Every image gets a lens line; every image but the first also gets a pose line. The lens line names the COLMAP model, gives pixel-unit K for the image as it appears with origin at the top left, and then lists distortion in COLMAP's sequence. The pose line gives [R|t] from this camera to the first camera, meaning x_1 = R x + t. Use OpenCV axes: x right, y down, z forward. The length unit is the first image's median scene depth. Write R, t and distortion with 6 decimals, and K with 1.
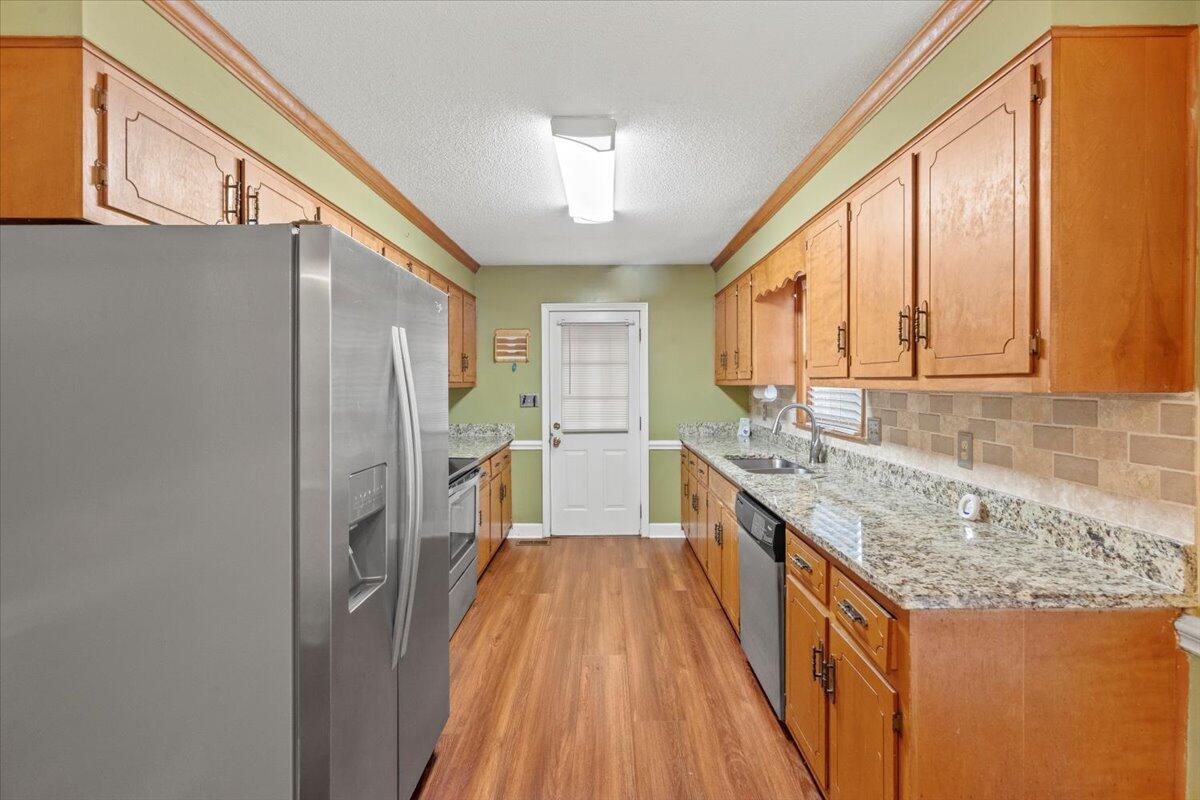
lens RADIAL K [[546.3, 0, 600.9], [0, 546.3, 389.0], [0, 0, 1]] dist [-0.000615, 0.000232]
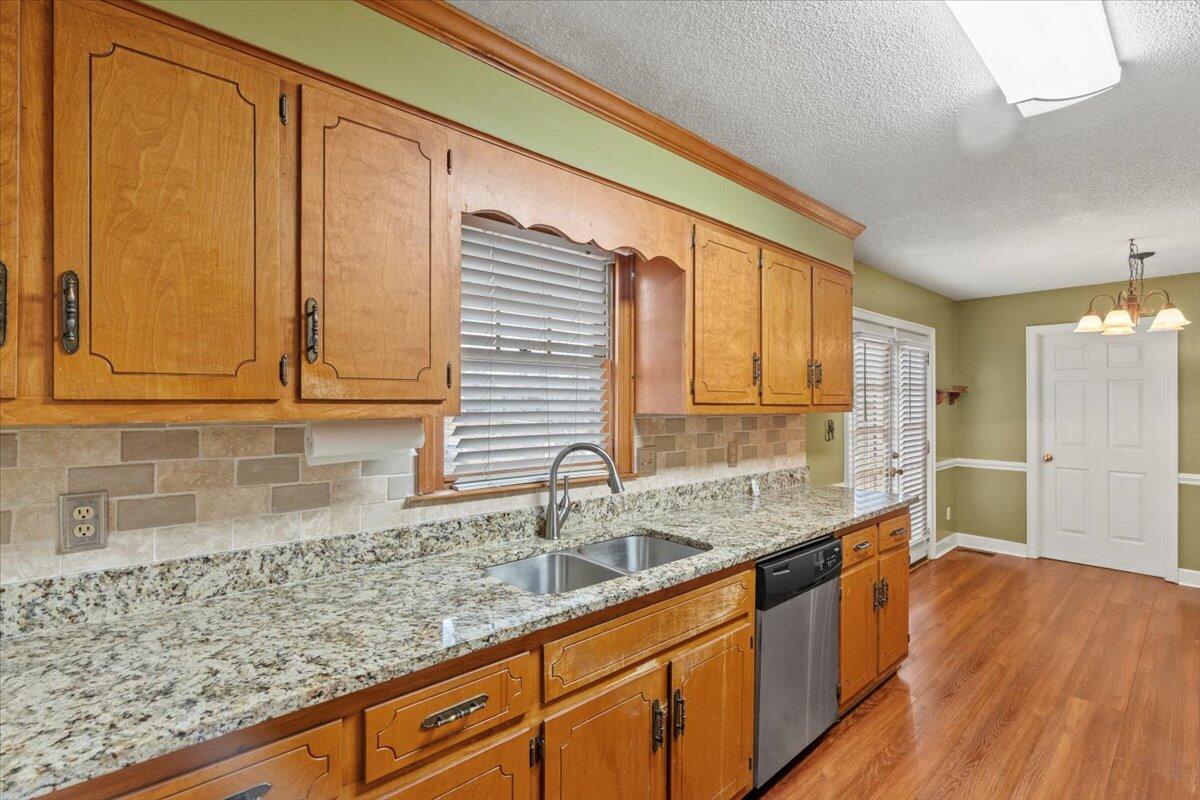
lens RADIAL K [[546.3, 0, 603.9], [0, 546.3, 398.4], [0, 0, 1]] dist [-0.000615, 0.000232]
pose [[-0.677142, 0.003689, 0.735843, -0.195563], [0.004722, 0.999989, -0.000668, -0.043925], [-0.735837, 0.003023, -0.677152, 2.526838]]
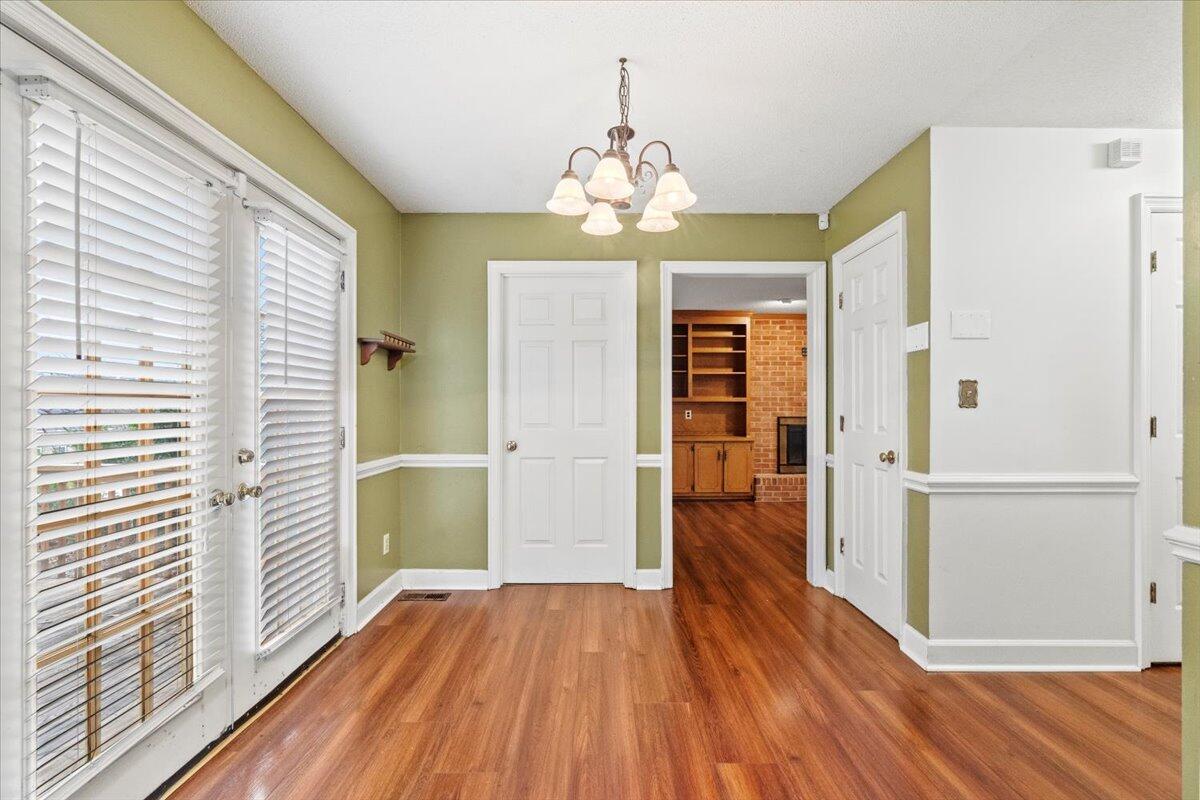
lens RADIAL K [[546.3, 0, 605.2], [0, 546.3, 407.1], [0, 0, 1]] dist [-0.000615, 0.000232]
pose [[-0.999816, -0.000033, -0.019178, 0.017473], [-0.000164, 0.999977, 0.006833, 0.113680], [0.019178, 0.006835, -0.999793, 0.981611]]
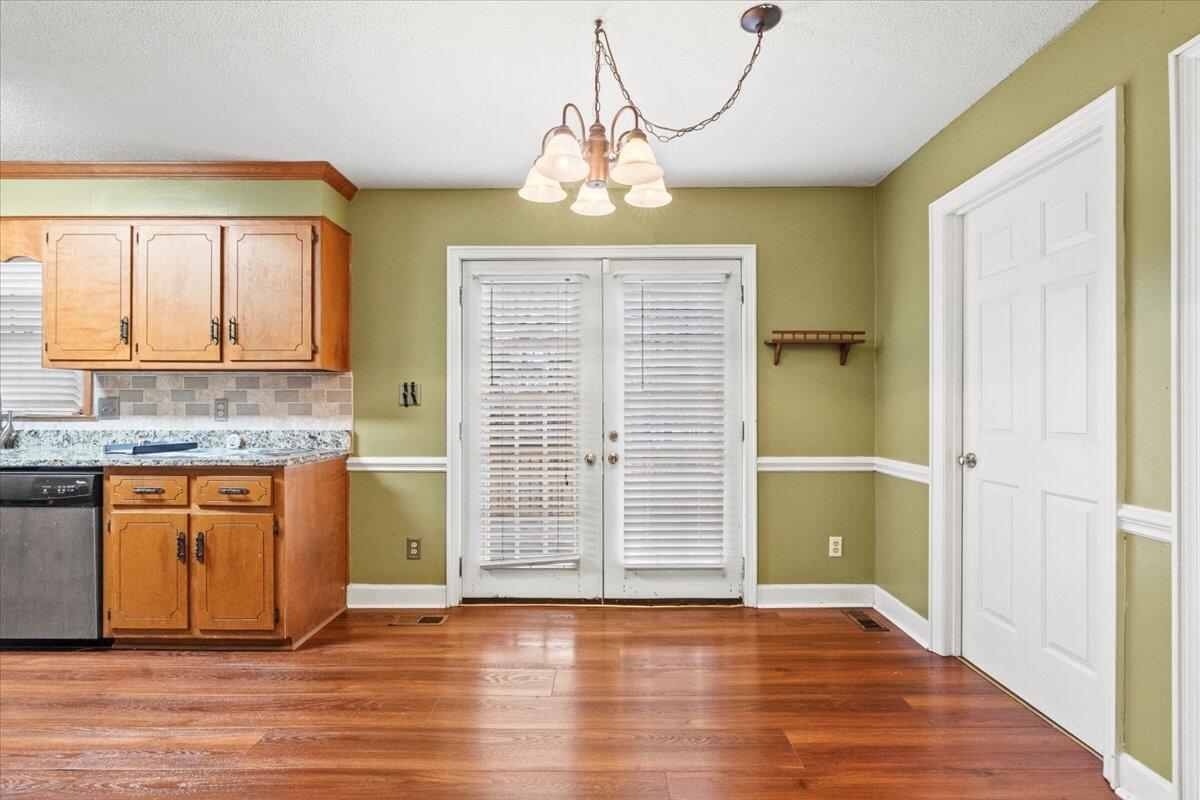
lens RADIAL K [[546.3, 0, 600.7], [0, 546.3, 404.4], [0, 0, 1]] dist [-0.000615, 0.000232]
pose [[0.003801, 0.008670, 0.999955, -1.071818], [0.010705, 0.999905, -0.008710, 0.136541], [-0.999935, 0.010738, 0.003708, -0.149973]]
